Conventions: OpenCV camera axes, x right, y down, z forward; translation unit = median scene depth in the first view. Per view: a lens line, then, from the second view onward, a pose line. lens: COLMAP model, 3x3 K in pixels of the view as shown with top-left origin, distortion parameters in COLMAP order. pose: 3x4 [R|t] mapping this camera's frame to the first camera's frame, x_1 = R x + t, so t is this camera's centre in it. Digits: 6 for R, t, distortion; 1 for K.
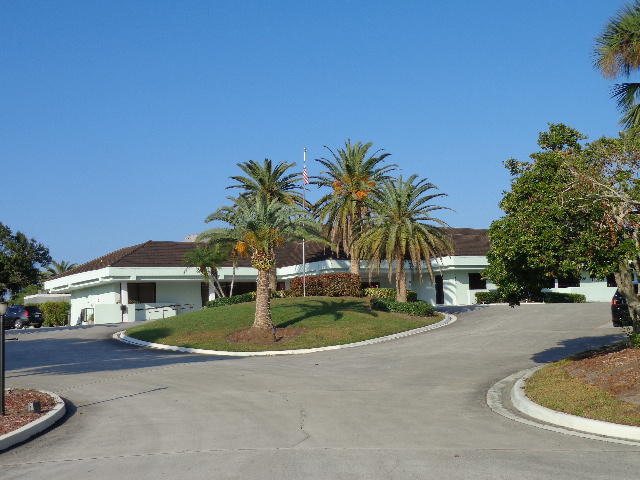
lens RADIAL K [[749.0, 0, 320.0], [0, 749.0, 240.0], [0, 0, 1]] dist [0.013502, 0.003435]
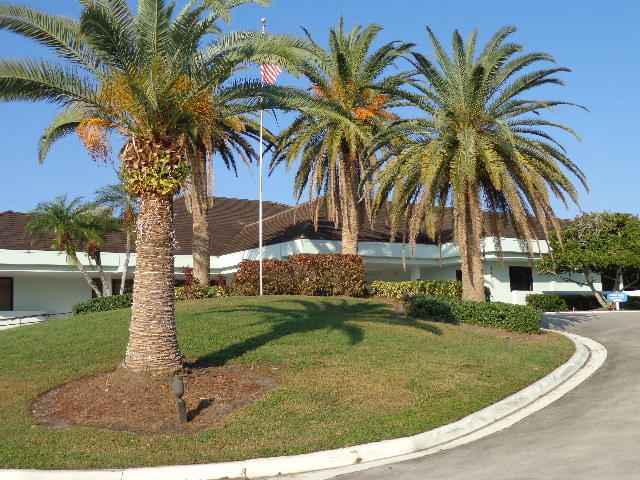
lens RADIAL K [[752.0, 0, 320.0], [0, 752.0, 240.0], [0, 0, 1]] dist [-0.011243, -0.011245]
pose [[0.997301, 0.007196, 0.073065, -0.018347], [-0.005751, 0.999784, -0.019965, 0.045799], [-0.073193, 0.019491, 0.997127, 0.459577]]
